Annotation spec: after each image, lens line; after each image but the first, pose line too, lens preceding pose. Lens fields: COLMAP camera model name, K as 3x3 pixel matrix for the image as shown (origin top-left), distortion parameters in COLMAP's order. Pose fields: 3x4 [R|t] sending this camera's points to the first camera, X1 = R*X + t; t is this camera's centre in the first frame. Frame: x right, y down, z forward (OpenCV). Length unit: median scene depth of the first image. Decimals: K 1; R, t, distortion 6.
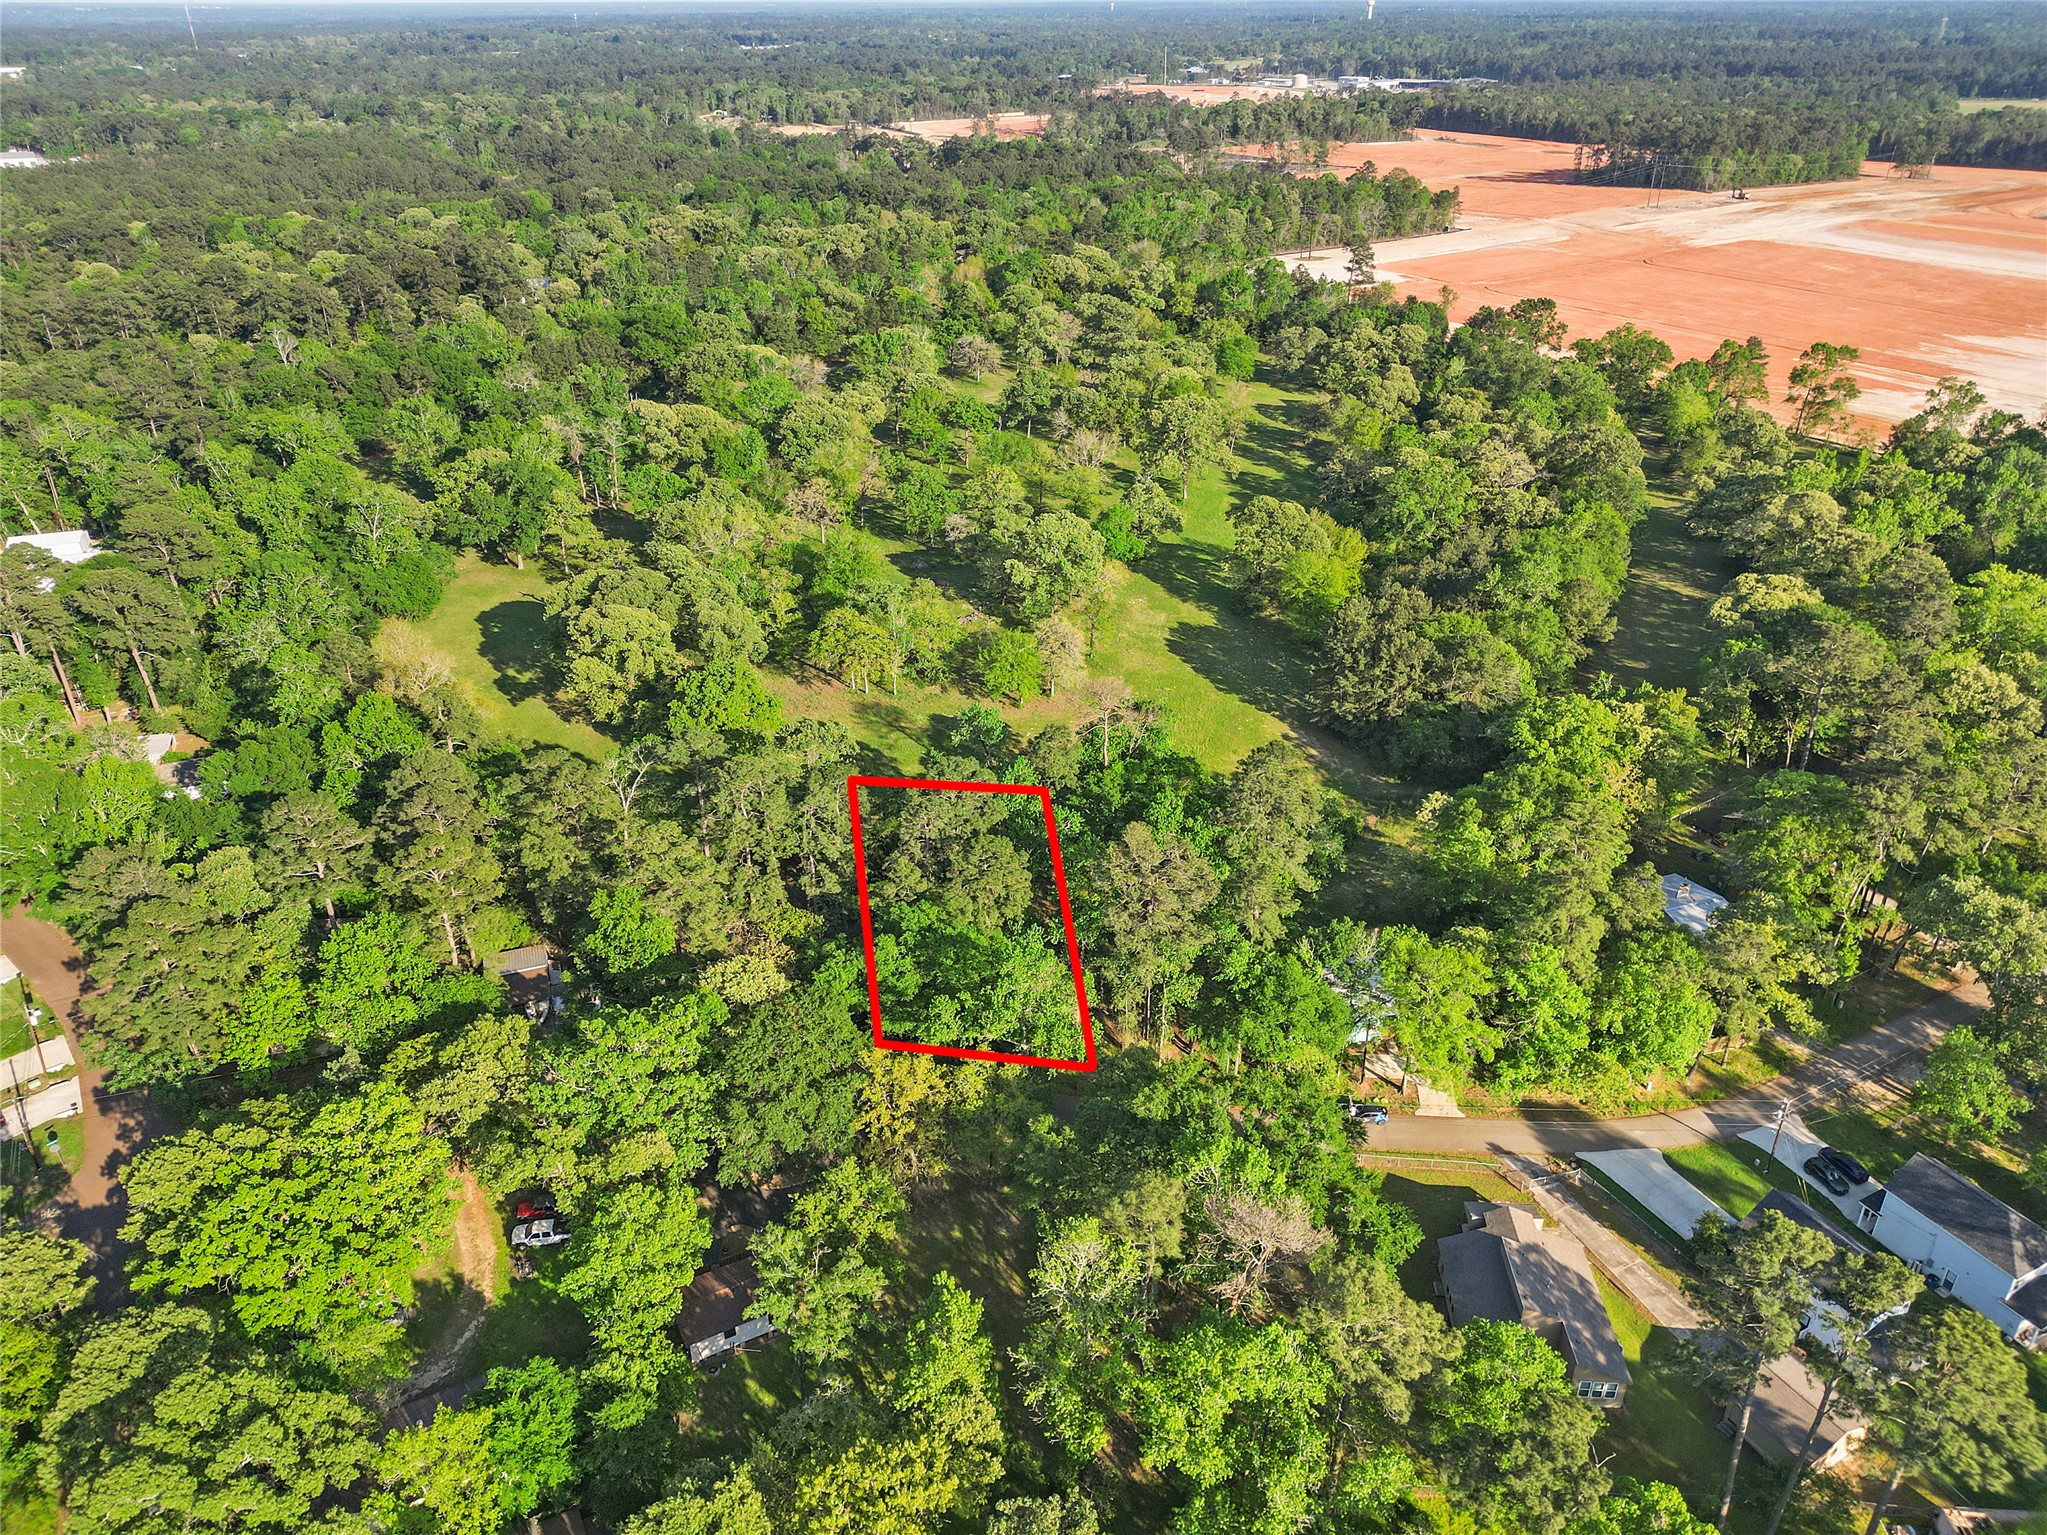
lens RADIAL K [[1419.9, 0, 1023.5], [0, 1419.9, 767.5], [0, 0, 1]] dist [0.066093, -0.051332]
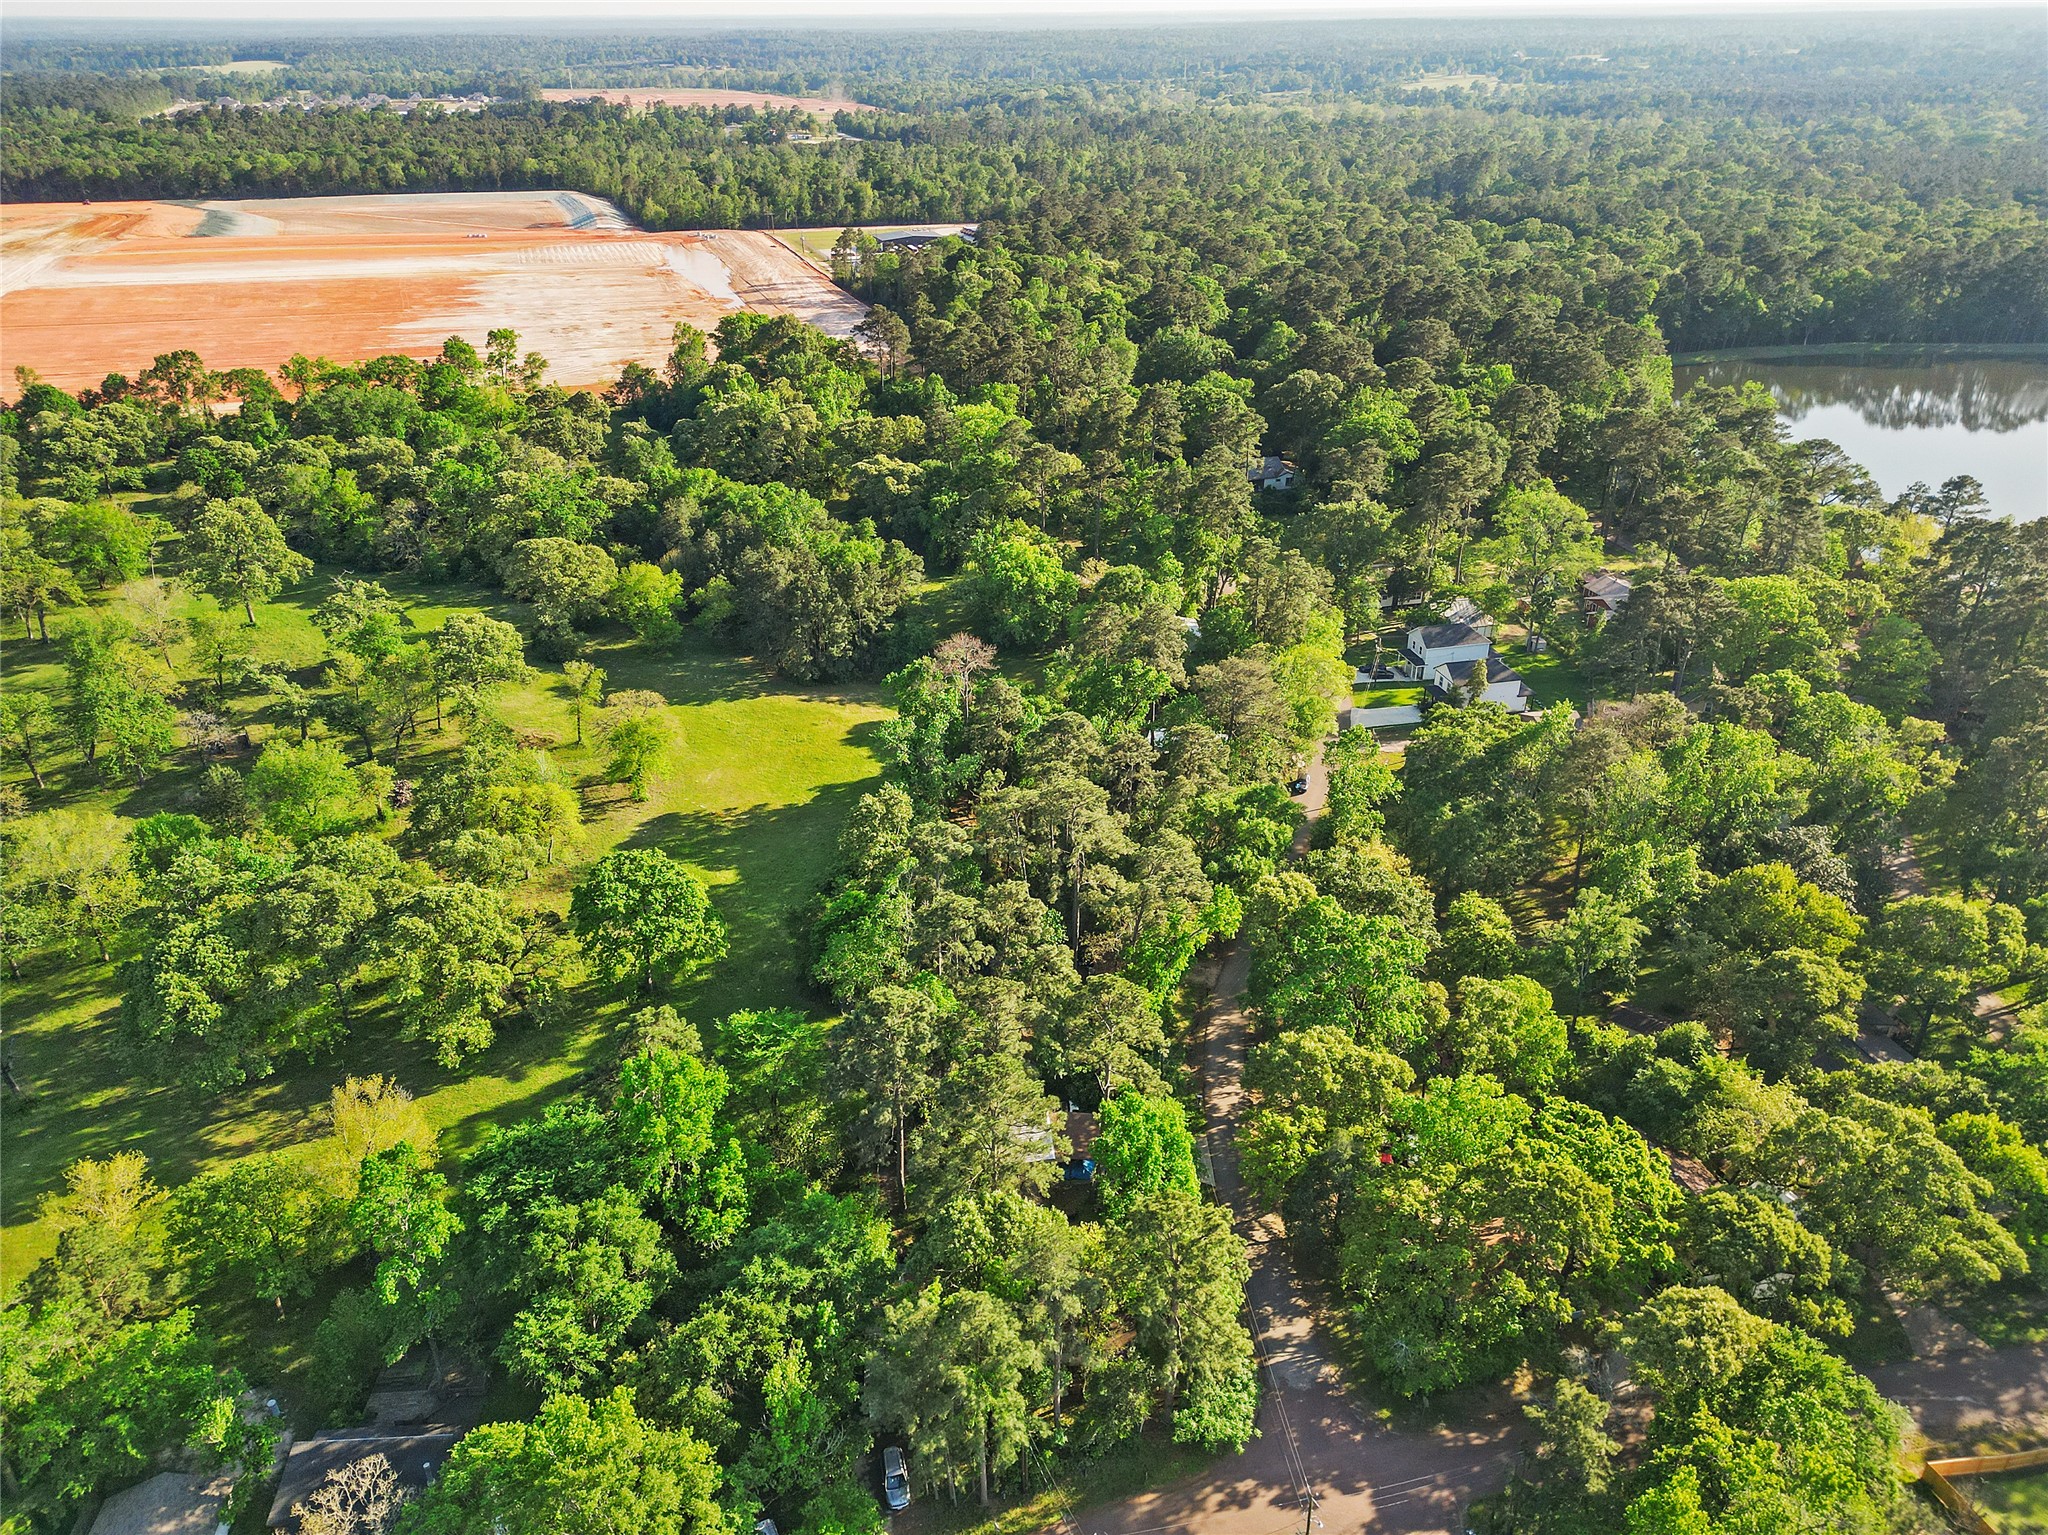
lens RADIAL K [[1420.6, 0, 1024.0], [0, 1420.6, 767.5], [0, 0, 1]] dist [0.066093, -0.051332]
pose [[0.271619, -0.444247, 0.853738, -0.400619], [0.464775, 0.837336, 0.287842, -0.119724], [-0.842738, 0.318613, 0.433911, 0.230346]]
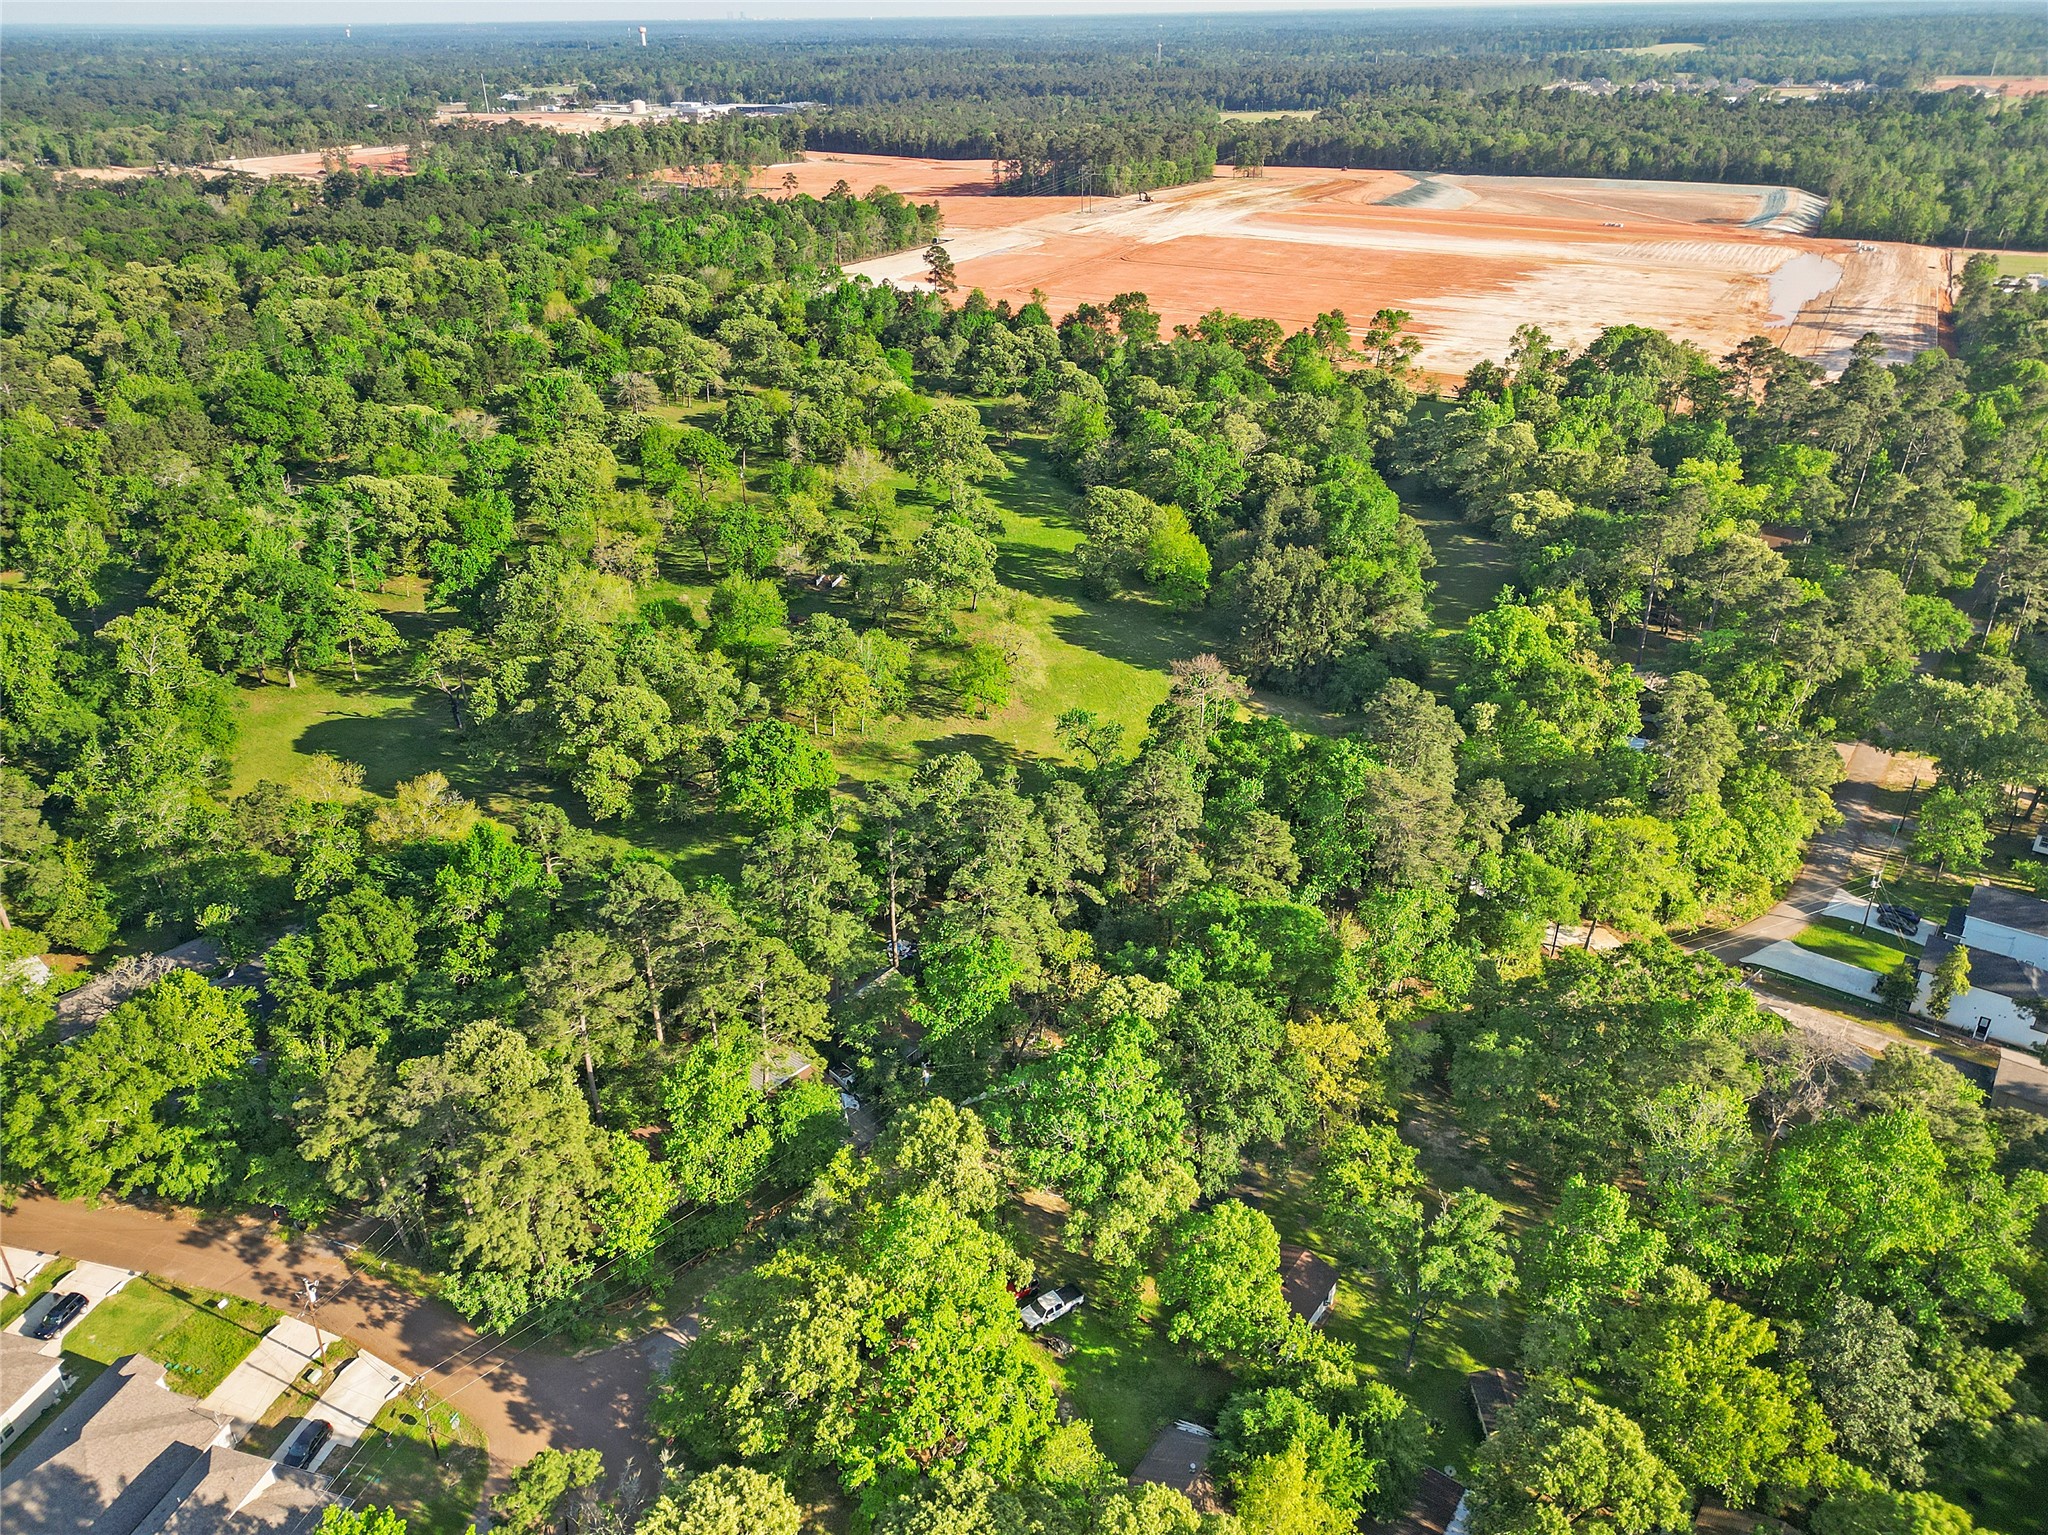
lens RADIAL K [[1420.6, 0, 1024.0], [0, 1420.6, 767.5], [0, 0, 1]] dist [0.066093, -0.051332]
pose [[0.900315, -0.204708, 0.384092, -0.212750], [0.210473, 0.977214, 0.027472, -0.017641], [-0.380964, 0.056108, 0.922886, 0.038628]]
